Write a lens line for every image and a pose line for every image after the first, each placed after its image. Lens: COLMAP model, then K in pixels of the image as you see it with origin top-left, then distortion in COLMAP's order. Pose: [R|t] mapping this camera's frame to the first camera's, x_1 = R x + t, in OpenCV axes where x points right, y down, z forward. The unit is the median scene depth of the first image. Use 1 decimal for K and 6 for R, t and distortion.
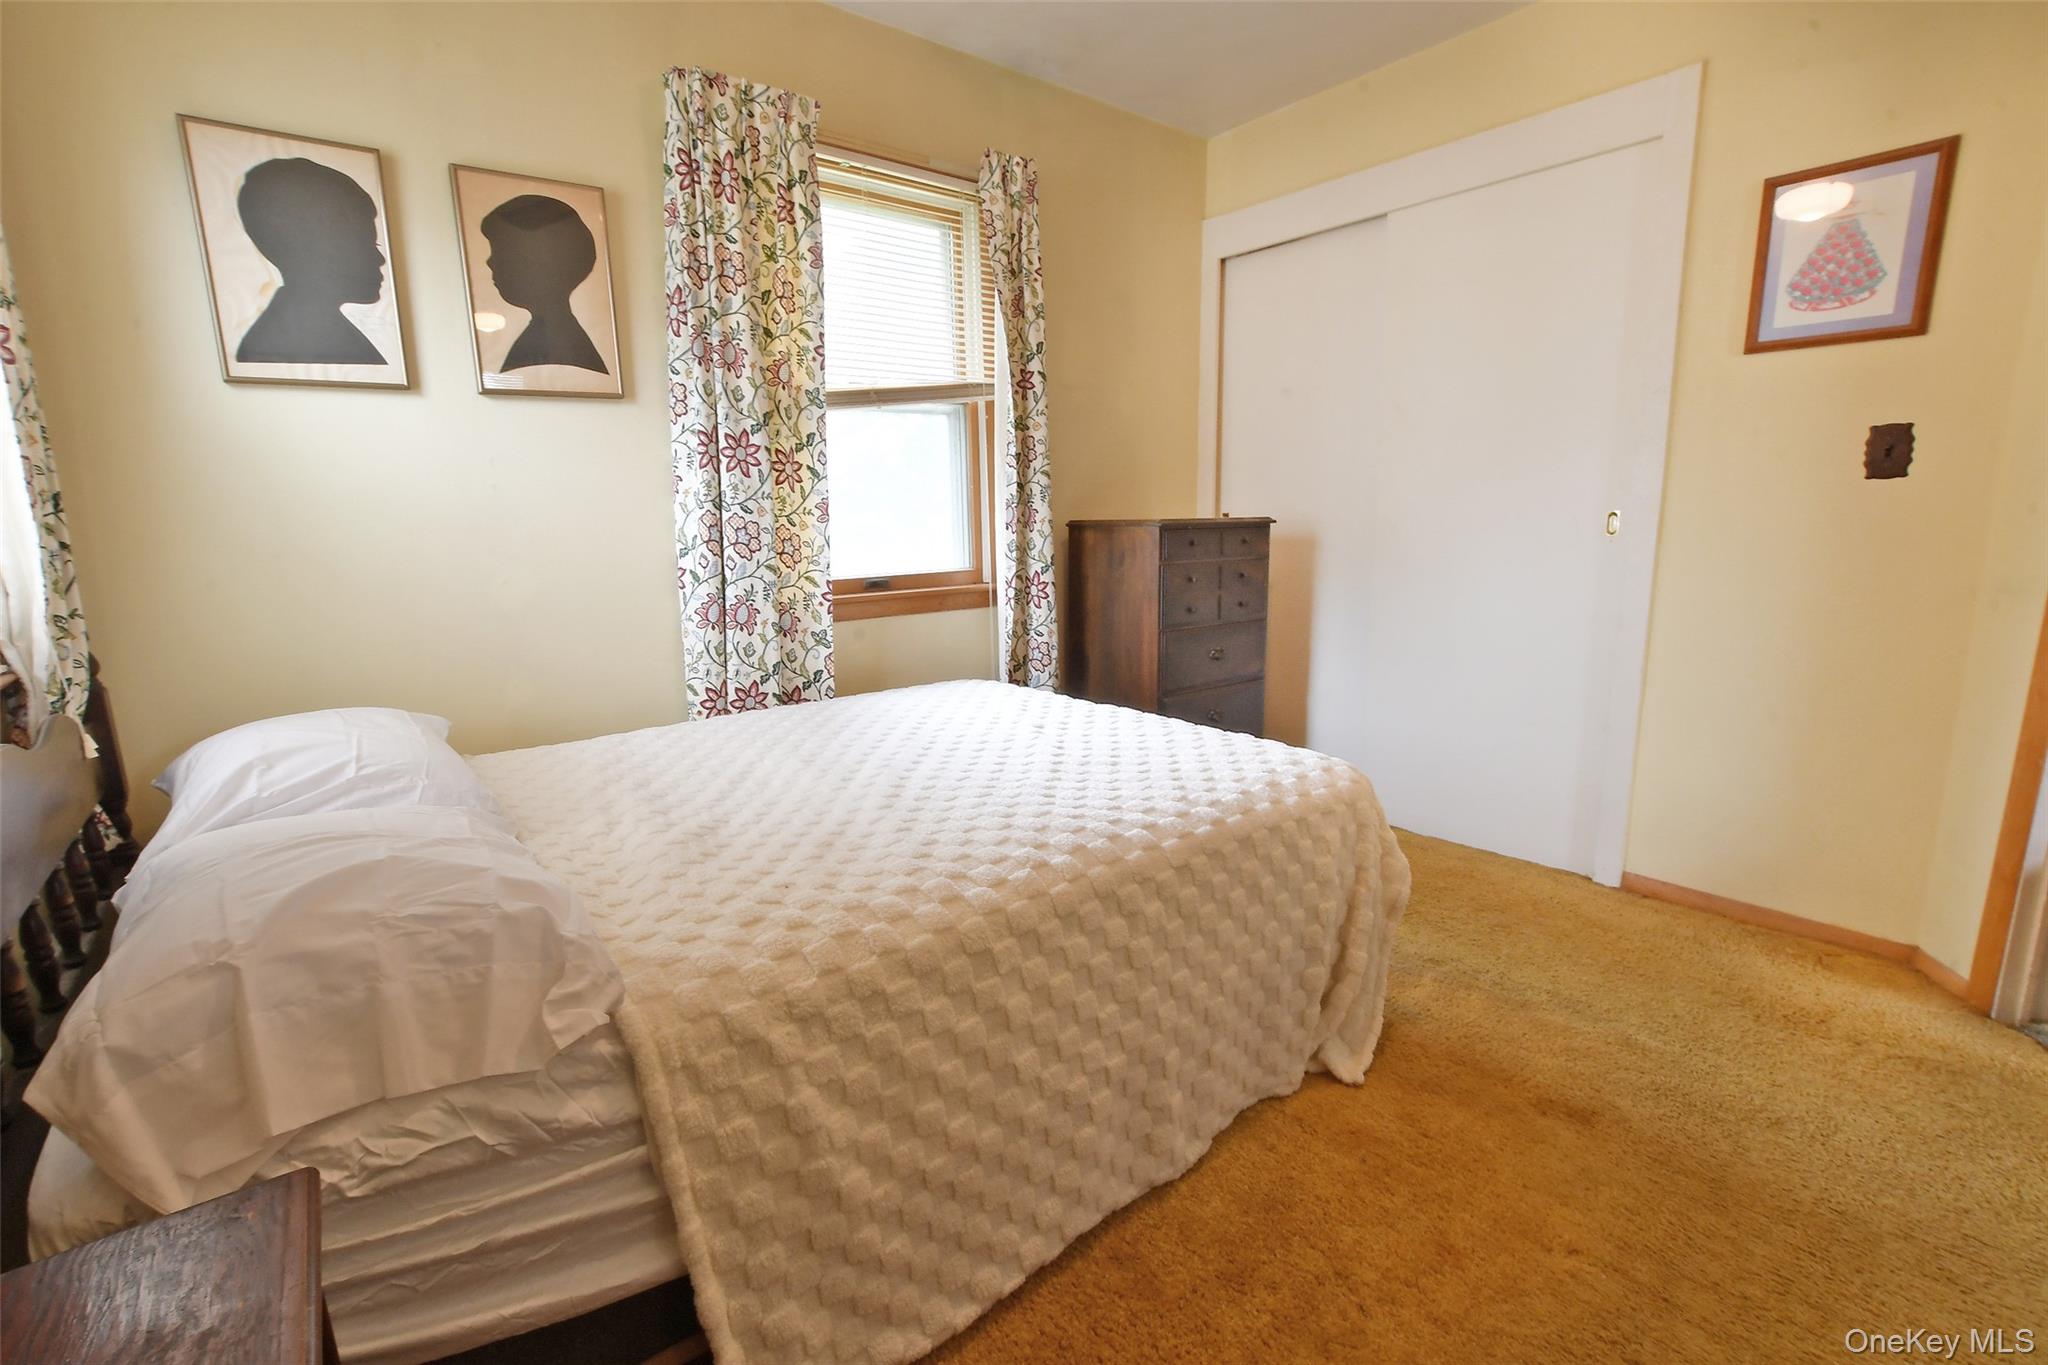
lens RADIAL K [[908.6, 0, 1006.9], [0, 908.6, 695.3], [0, 0, 1]] dist [-0.037650, 0.008029]
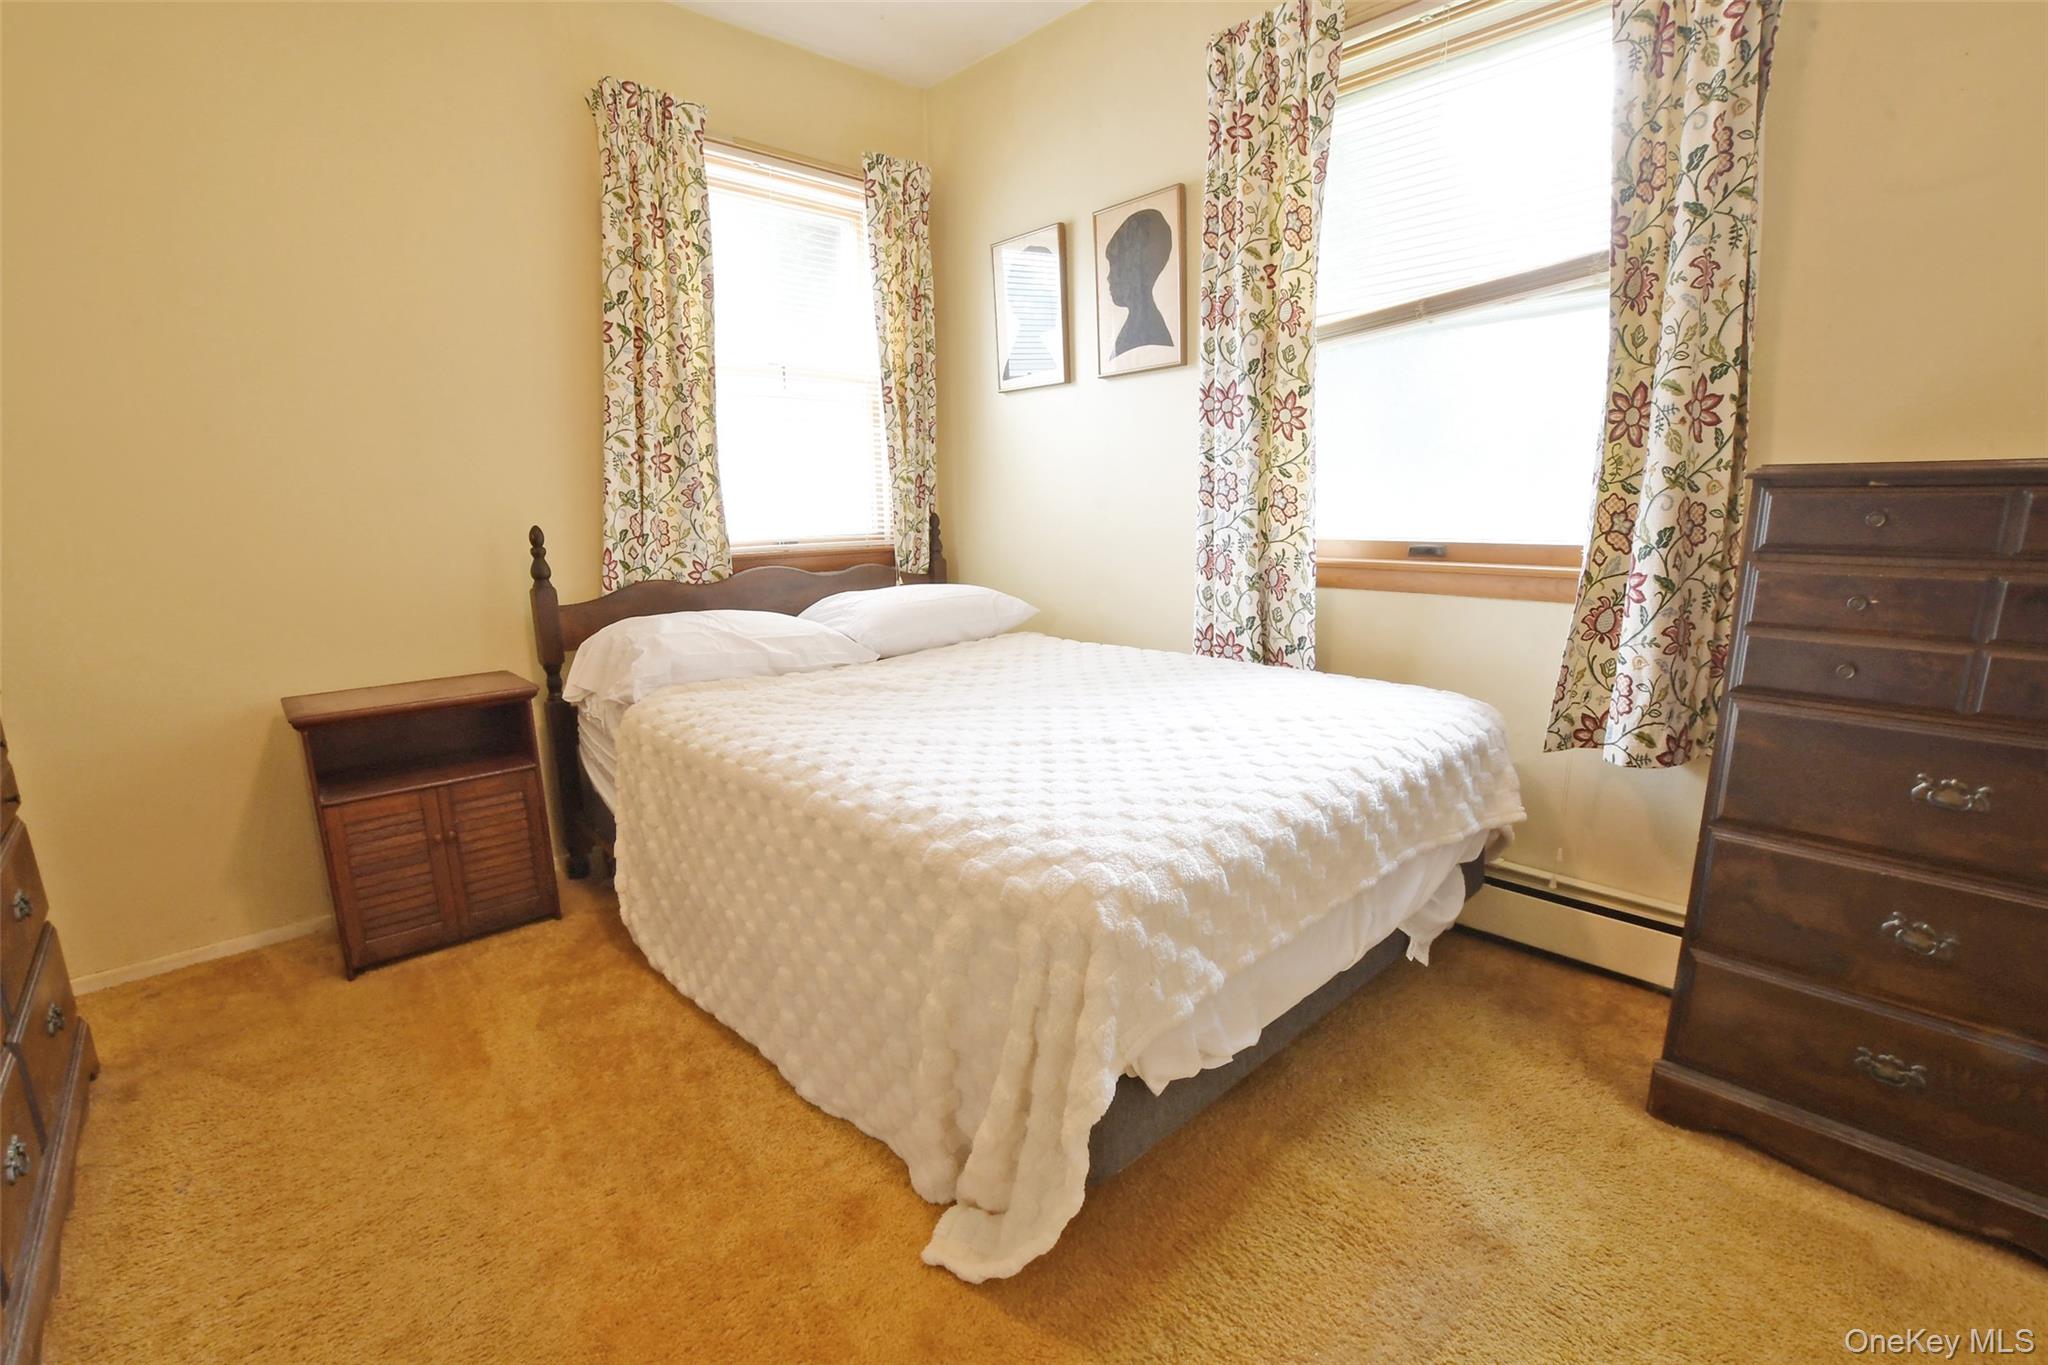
lens RADIAL K [[908.6, 0, 1006.9], [0, 908.6, 695.3], [0, 0, 1]] dist [-0.037650, 0.008029]
pose [[0.068655, 0.234291, -0.969739, 0.730163], [-0.173061, 0.960093, 0.219708, -0.130187], [0.982515, 0.152740, 0.106462, 0.674561]]
